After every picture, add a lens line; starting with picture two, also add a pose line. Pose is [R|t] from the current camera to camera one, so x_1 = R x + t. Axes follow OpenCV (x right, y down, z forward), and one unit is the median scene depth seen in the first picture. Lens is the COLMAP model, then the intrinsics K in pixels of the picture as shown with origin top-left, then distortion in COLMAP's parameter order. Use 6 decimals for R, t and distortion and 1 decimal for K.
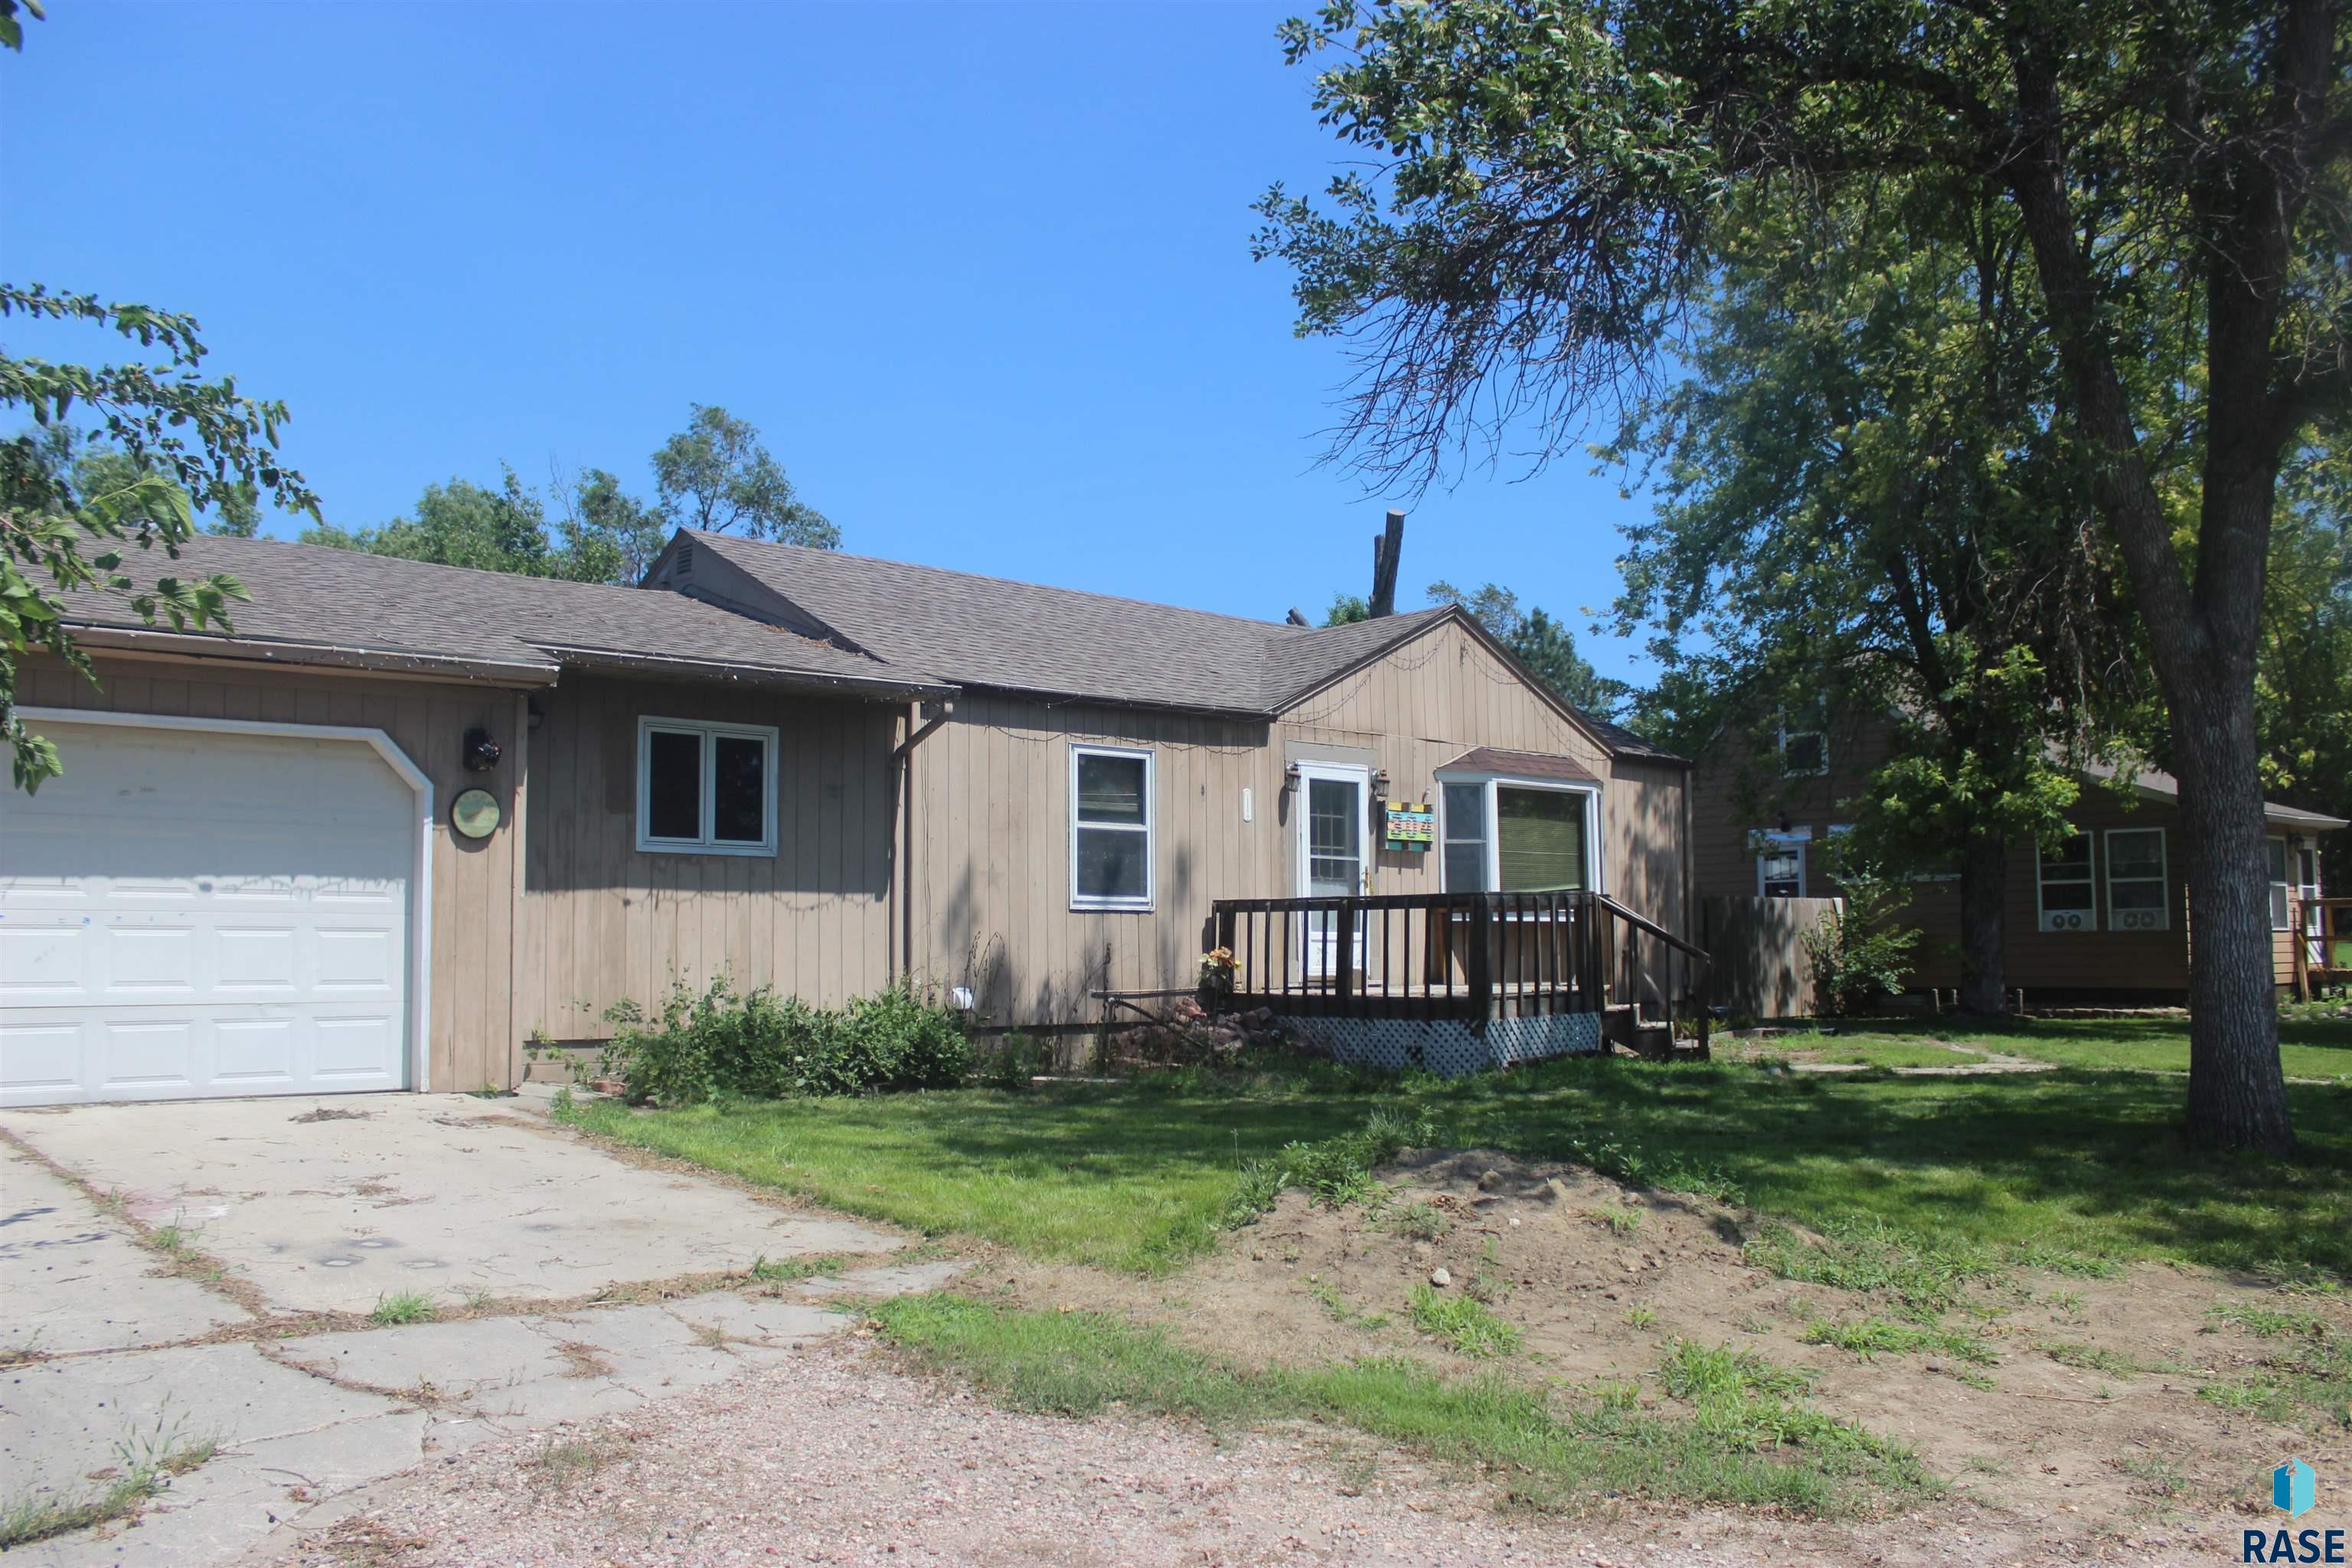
lens RADIAL K [[1967.7, 0, 1171.0], [0, 1967.7, 791.5], [0, 0, 1]] dist [-0.141707, 0.138854]
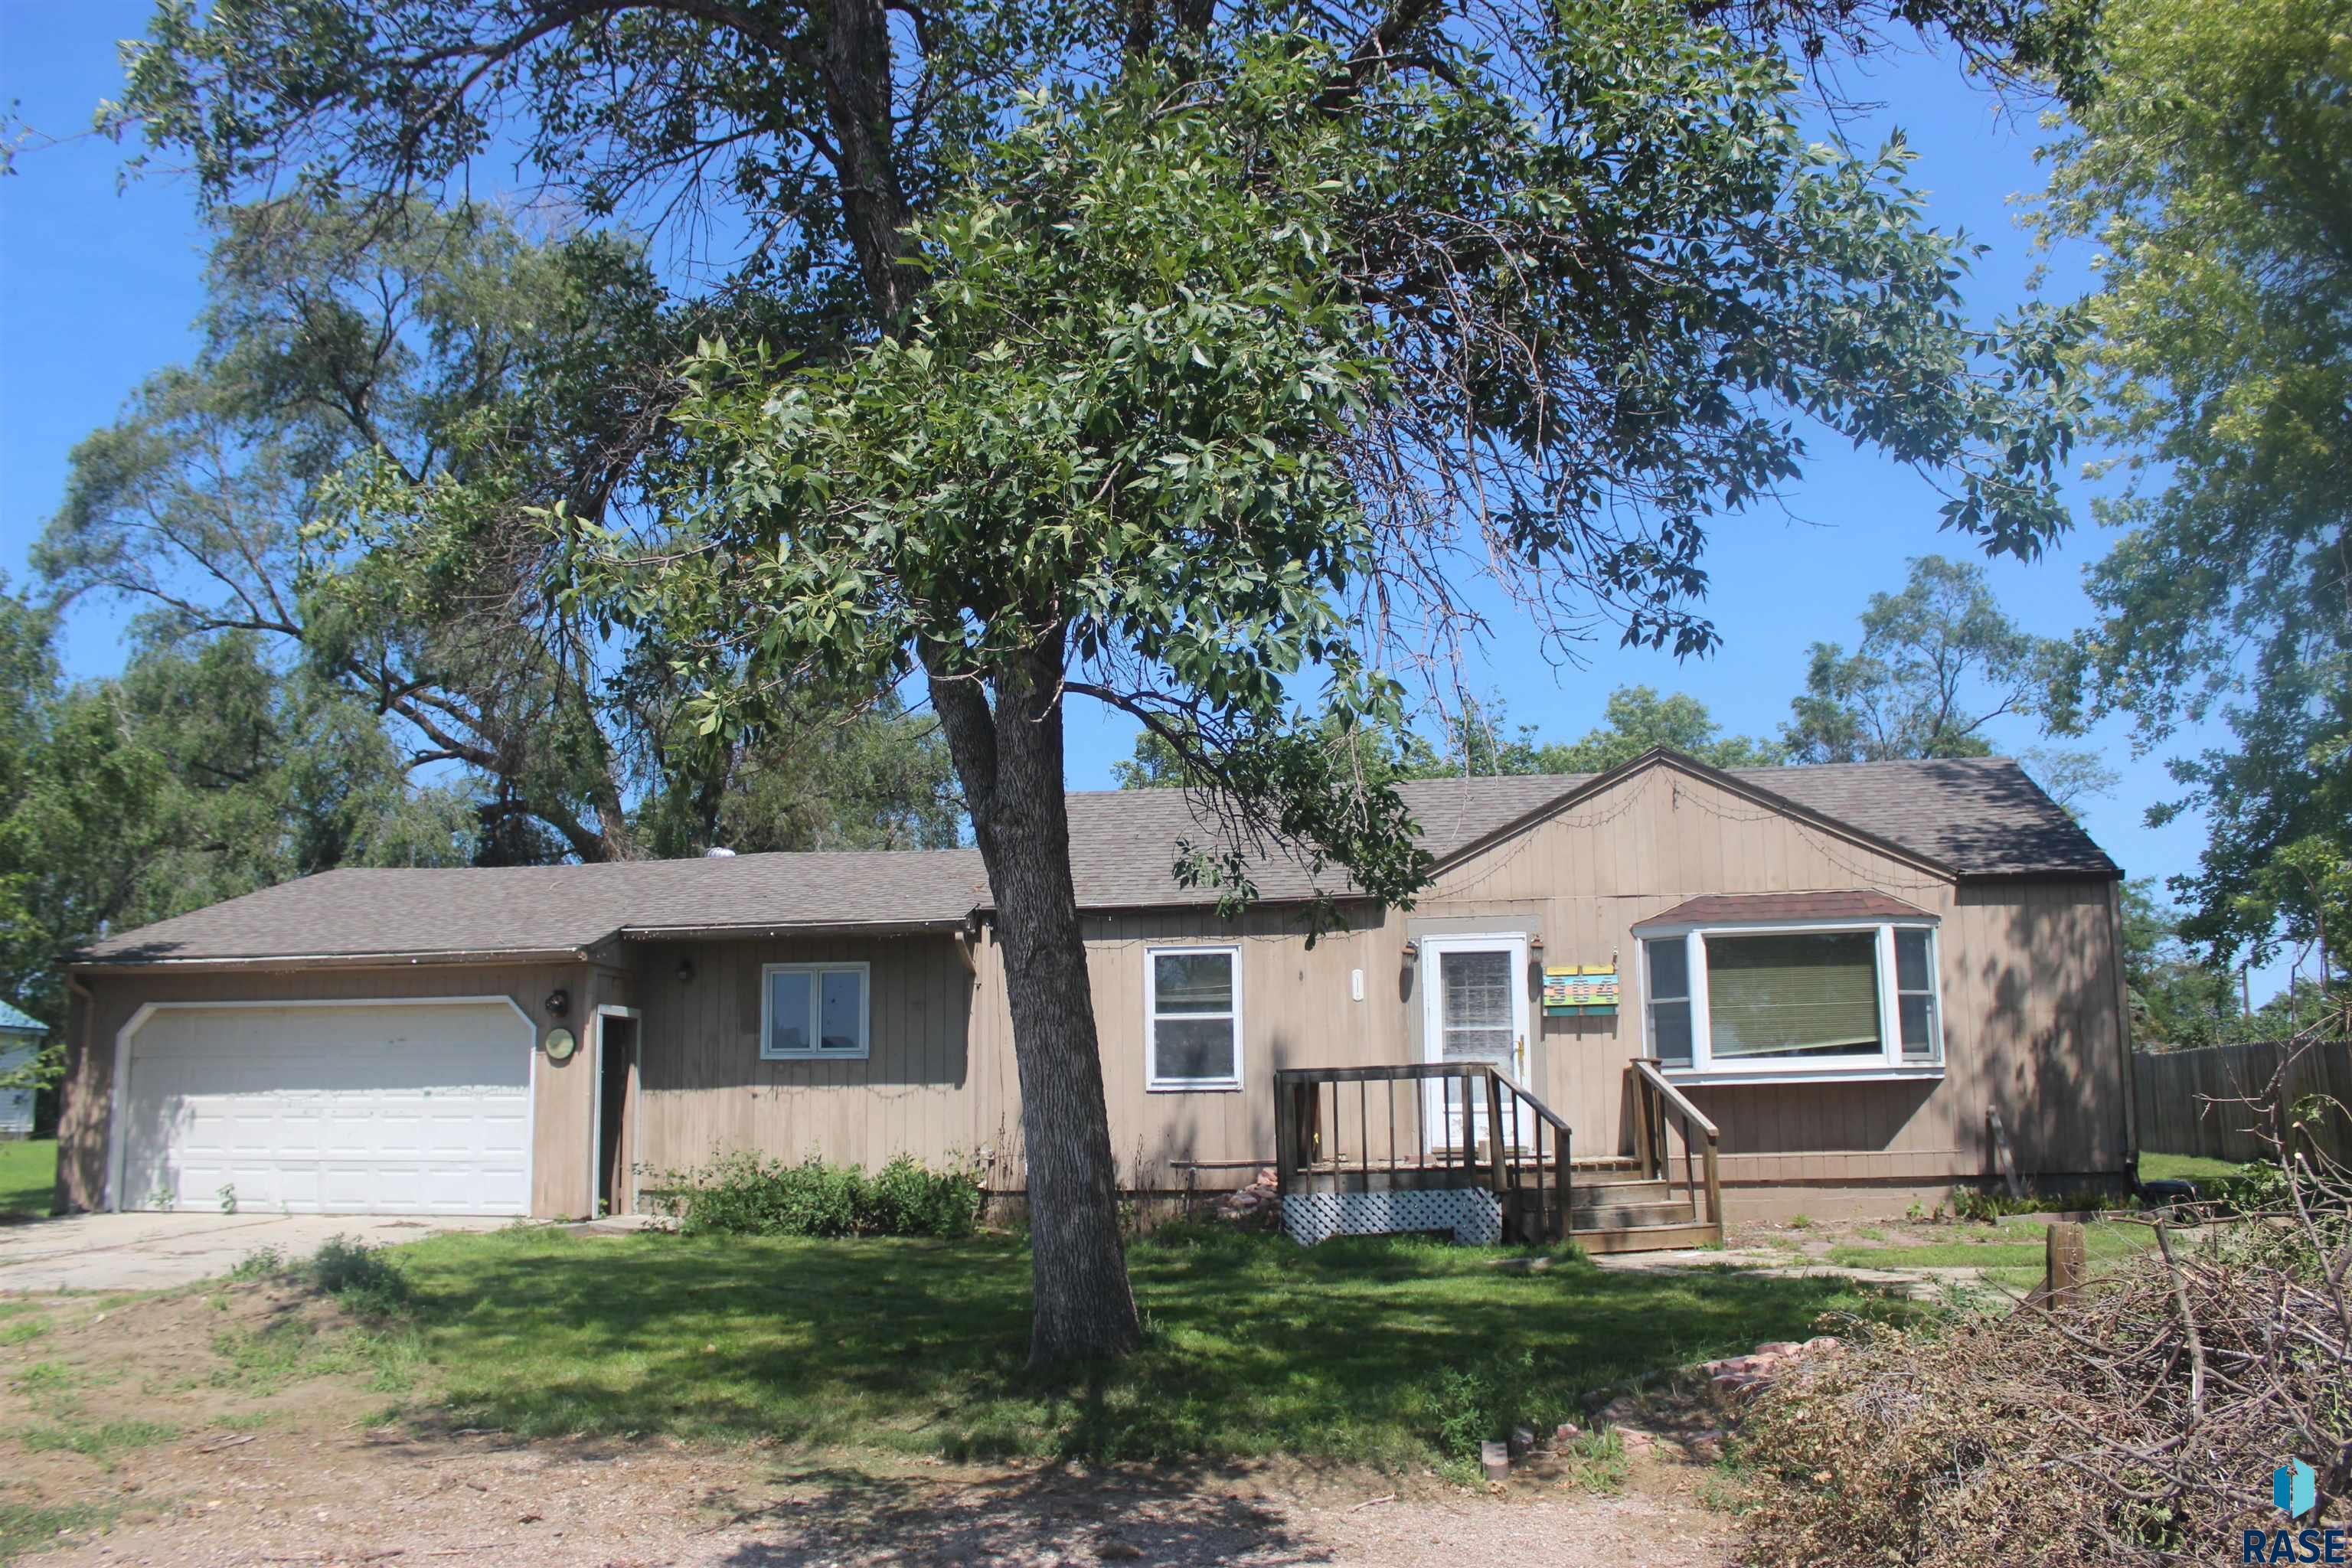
lens RADIAL K [[1967.7, 0, 1171.0], [0, 1967.7, 791.5], [0, 0, 1]] dist [-0.141707, 0.138854]
pose [[0.617577, -0.139280, -0.774080, 0.858281], [0.072685, 0.990090, -0.120158, 0.024744], [0.783145, 0.017943, 0.621580, 0.283630]]
